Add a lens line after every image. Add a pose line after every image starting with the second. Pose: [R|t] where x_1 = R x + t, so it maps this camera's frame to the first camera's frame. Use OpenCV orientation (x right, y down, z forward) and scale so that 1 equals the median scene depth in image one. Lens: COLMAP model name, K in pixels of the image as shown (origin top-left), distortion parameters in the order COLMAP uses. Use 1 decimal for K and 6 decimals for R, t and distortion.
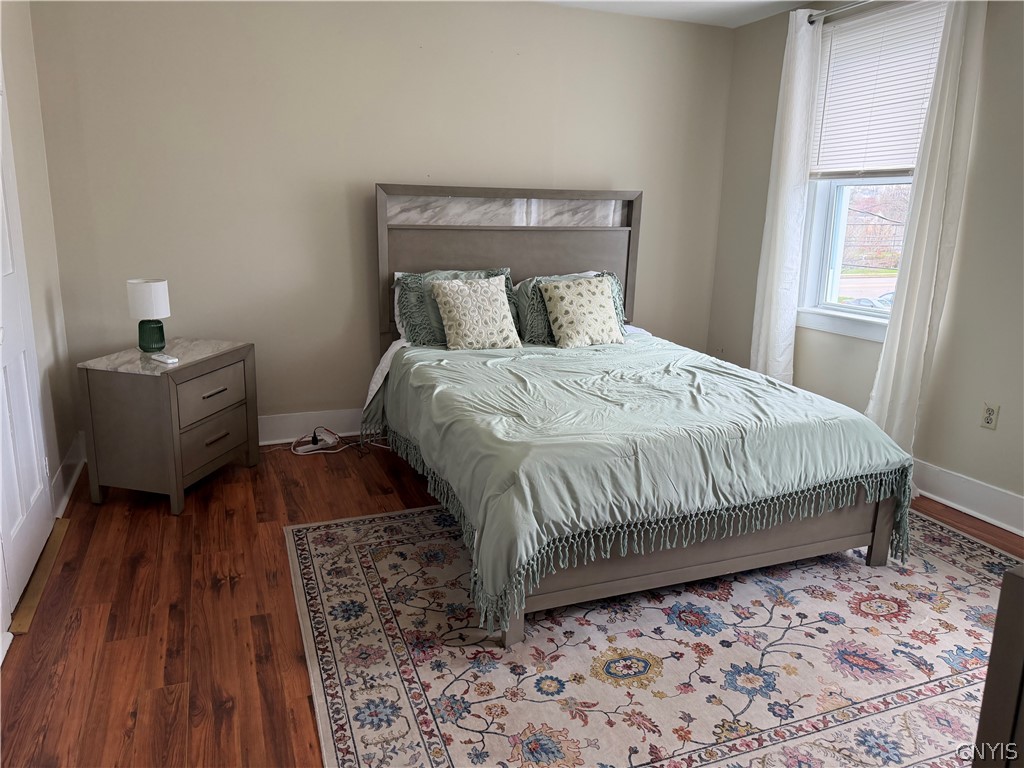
lens RADIAL K [[725.1, 0, 503.4], [0, 725.1, 386.4], [0, 0, 1]] dist [0.078543, -0.105928]
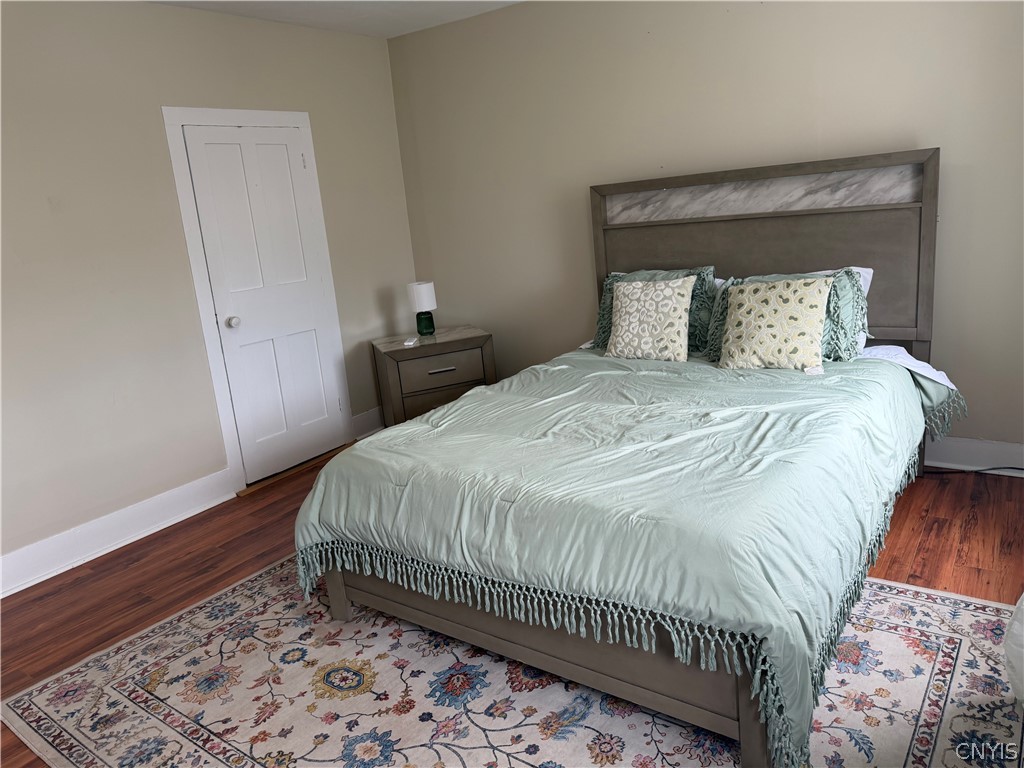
lens RADIAL K [[725.1, 0, 509.1], [0, 725.1, 382.6], [0, 0, 1]] dist [0.078543, -0.105928]
pose [[0.528791, 0.134327, -0.838055, 0.993275], [-0.097734, 0.990466, 0.097088, -0.142371], [0.843106, 0.030567, 0.536878, 0.557382]]
